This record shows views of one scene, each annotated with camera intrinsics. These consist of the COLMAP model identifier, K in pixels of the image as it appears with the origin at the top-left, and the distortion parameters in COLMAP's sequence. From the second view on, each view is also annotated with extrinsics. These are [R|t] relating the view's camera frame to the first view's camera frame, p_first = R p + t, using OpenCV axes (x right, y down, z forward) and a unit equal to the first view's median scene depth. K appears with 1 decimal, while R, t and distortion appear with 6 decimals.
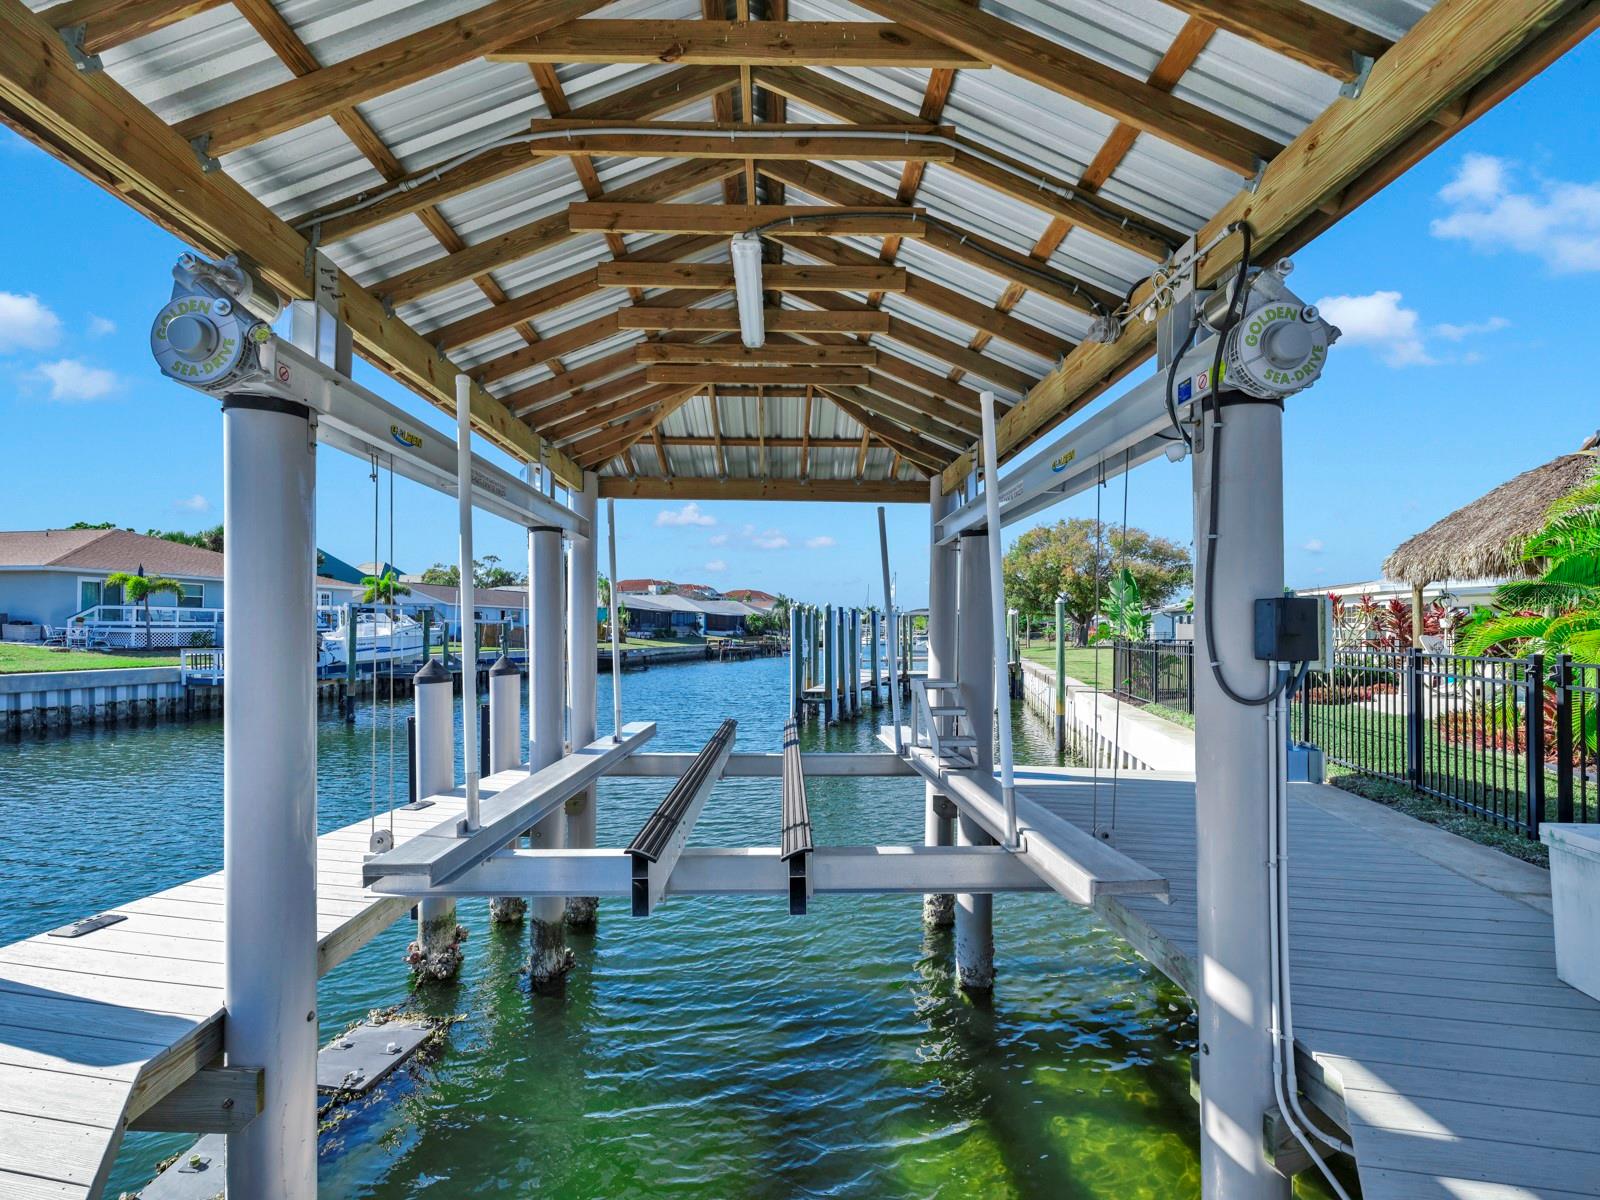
lens RADIAL K [[732.1, 0, 798.8], [0, 732.1, 625.5], [0, 0, 1]] dist [-0.000566, -0.000058]
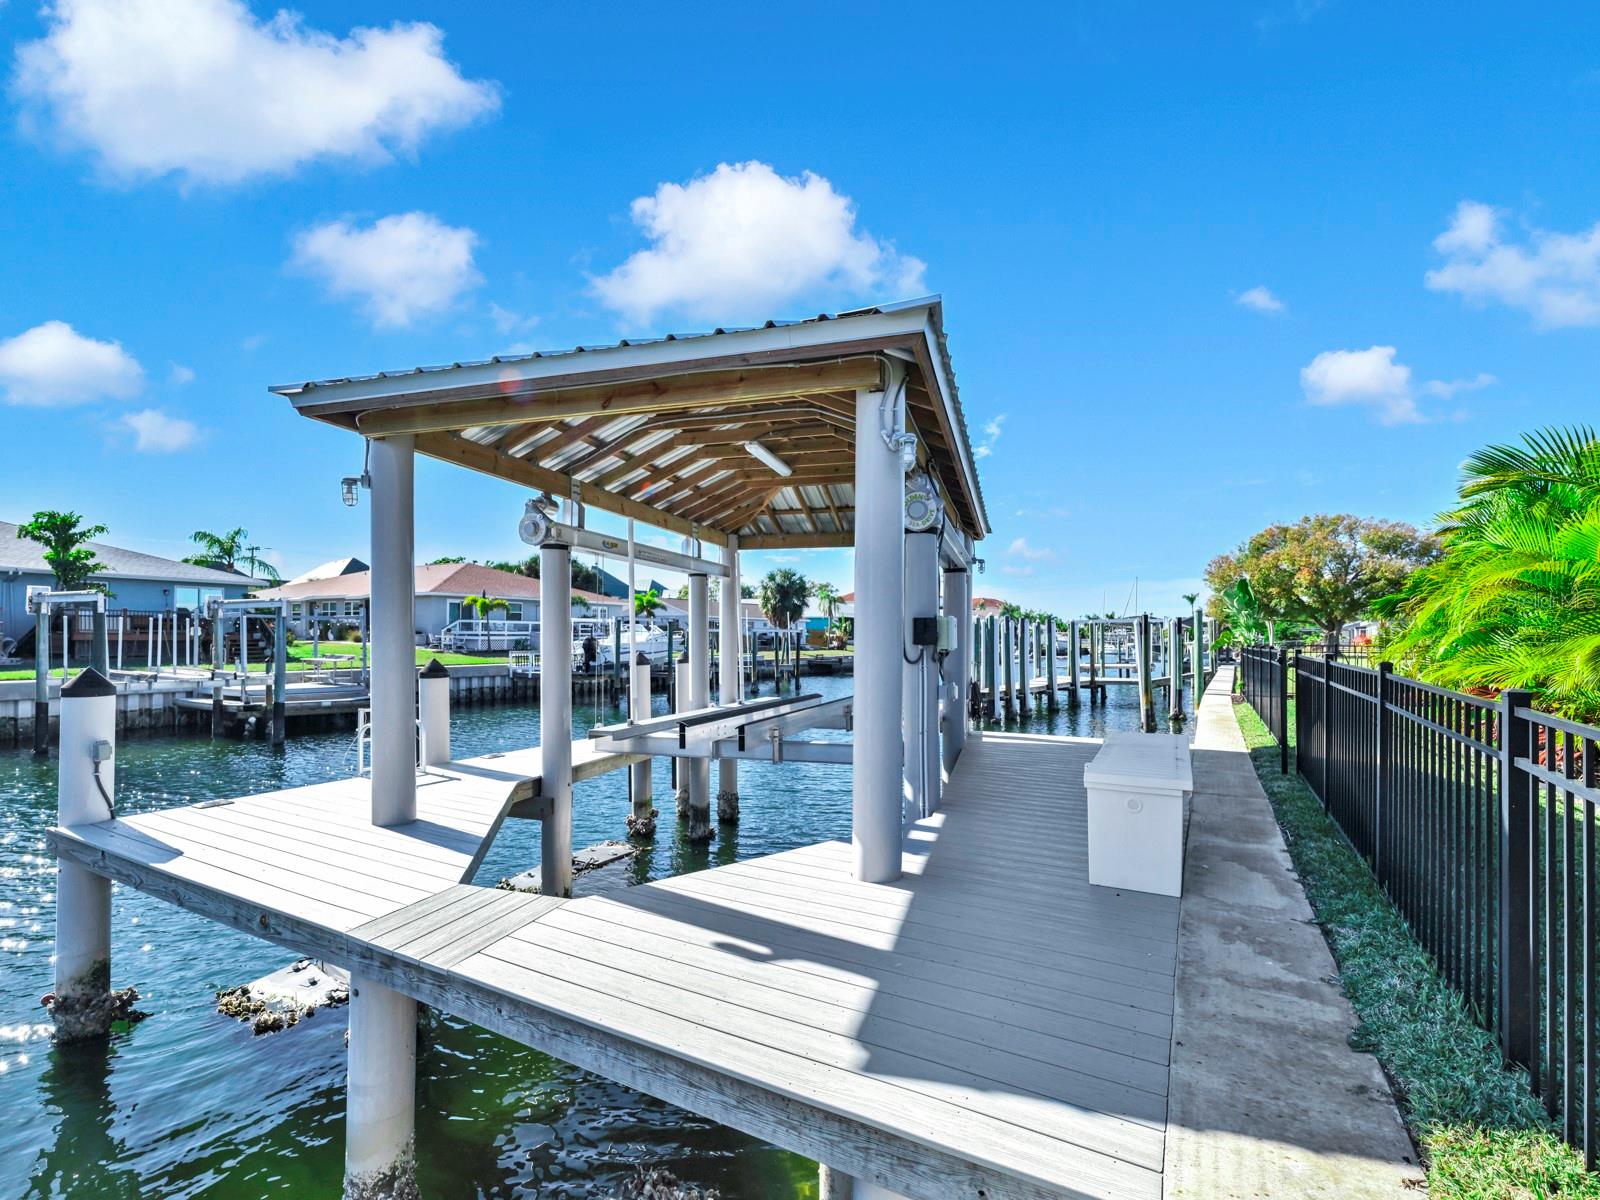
lens RADIAL K [[733.9, 0, 799.8], [0, 733.9, 635.0], [0, 0, 1]] dist [0.000996, 0.000062]
pose [[0.949666, -0.001577, -0.313262, 0.104831], [0.001913, 0.999998, 0.000765, 0.001494], [0.313260, -0.001326, 0.949667, -0.137328]]
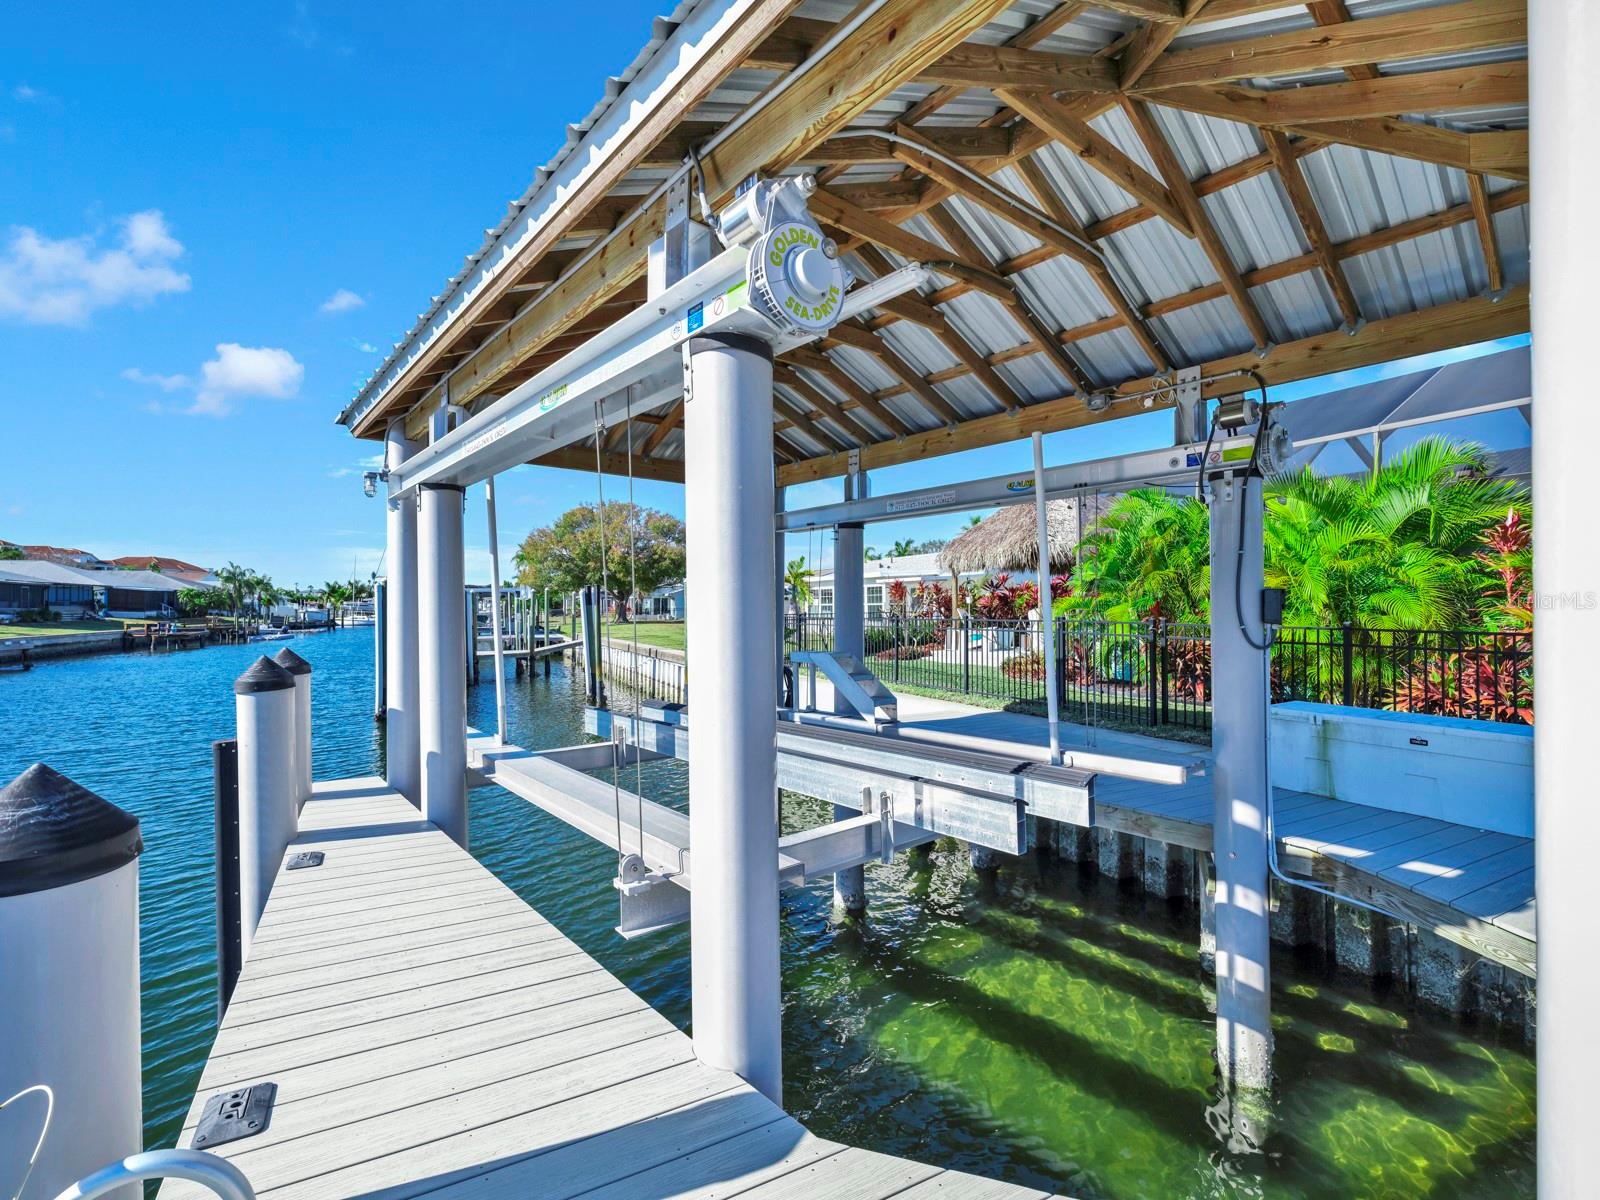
lens RADIAL K [[721.3, 0, 799.9], [0, 721.3, 603.8], [0, 0, 1]] dist [-0.000739, 0.000030]
pose [[0.782898, -0.005531, 0.622125, -0.134507], [0.004067, 0.999985, 0.003773, -0.001278], [-0.622136, -0.000423, 0.782909, 0.034301]]
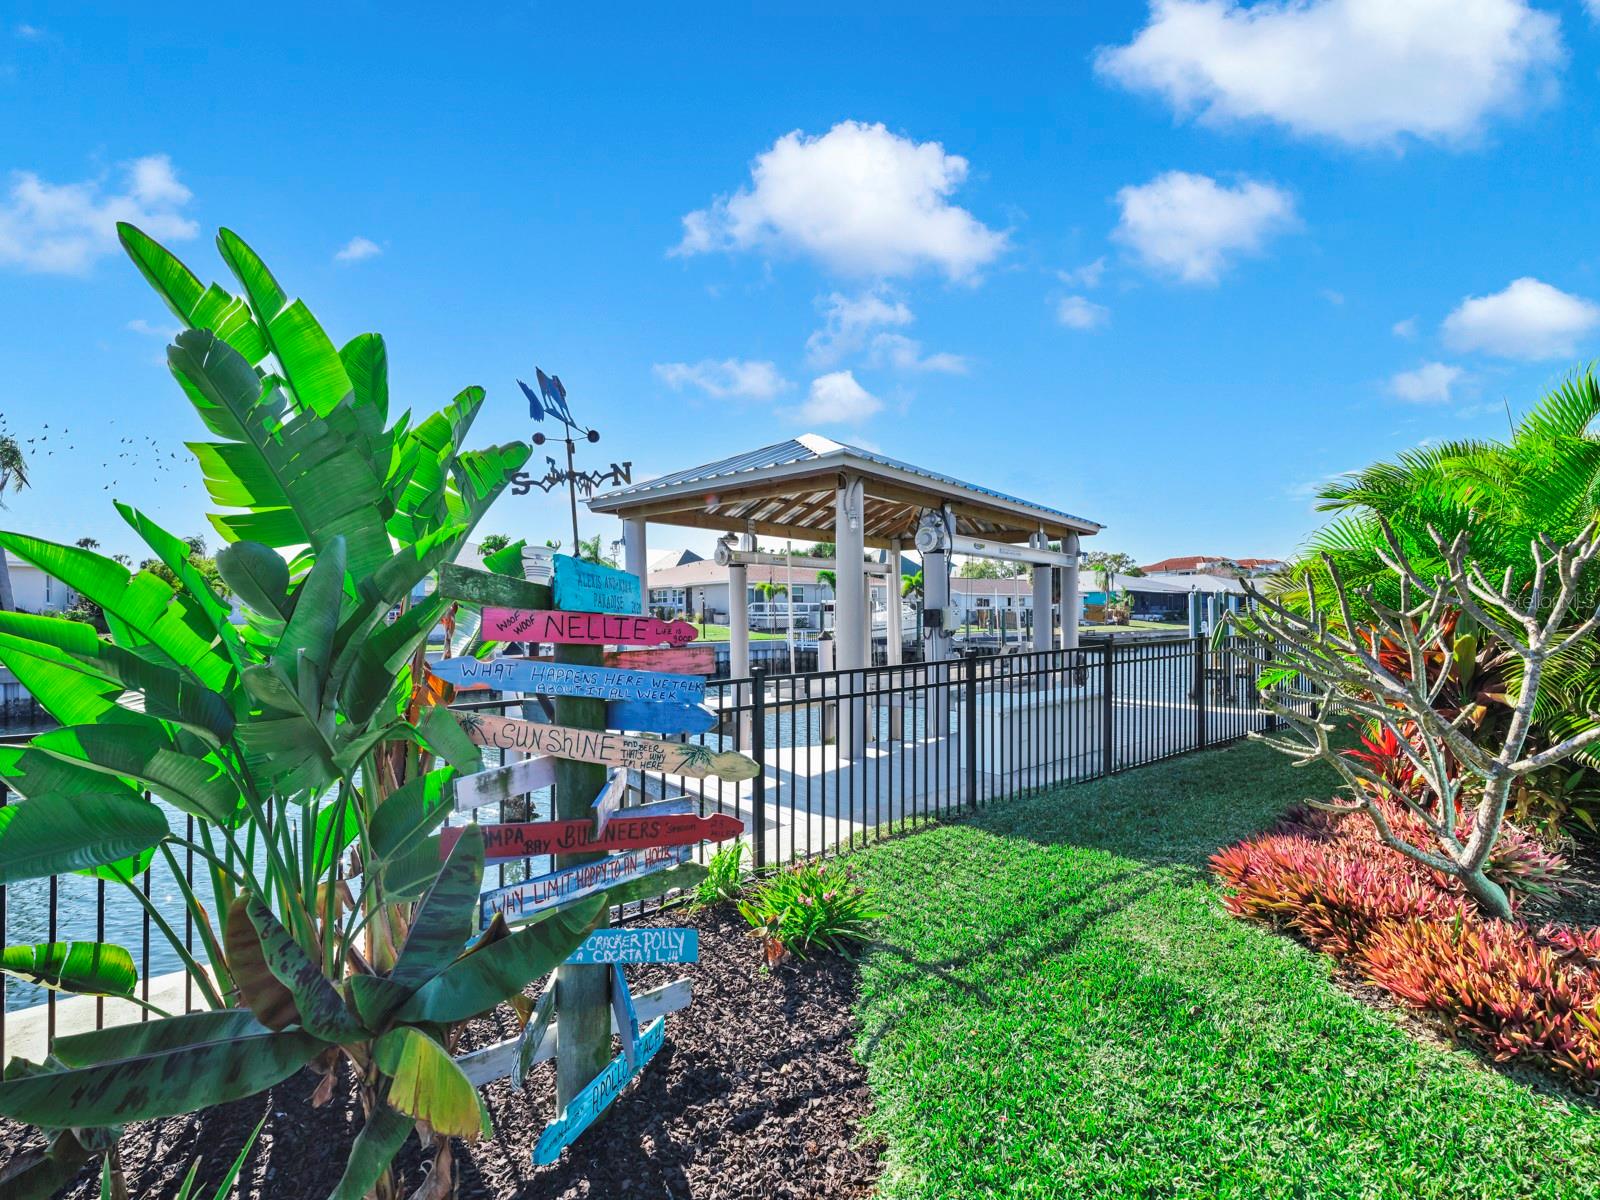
lens RADIAL K [[732.1, 0, 798.8], [0, 732.1, 625.5], [0, 0, 1]] dist [-0.000566, -0.000058]
pose [[0.751383, -0.000709, -0.659866, 0.258463], [0.015892, 0.999729, 0.017021, -0.002874], [0.659675, -0.023276, 0.751190, -0.214500]]
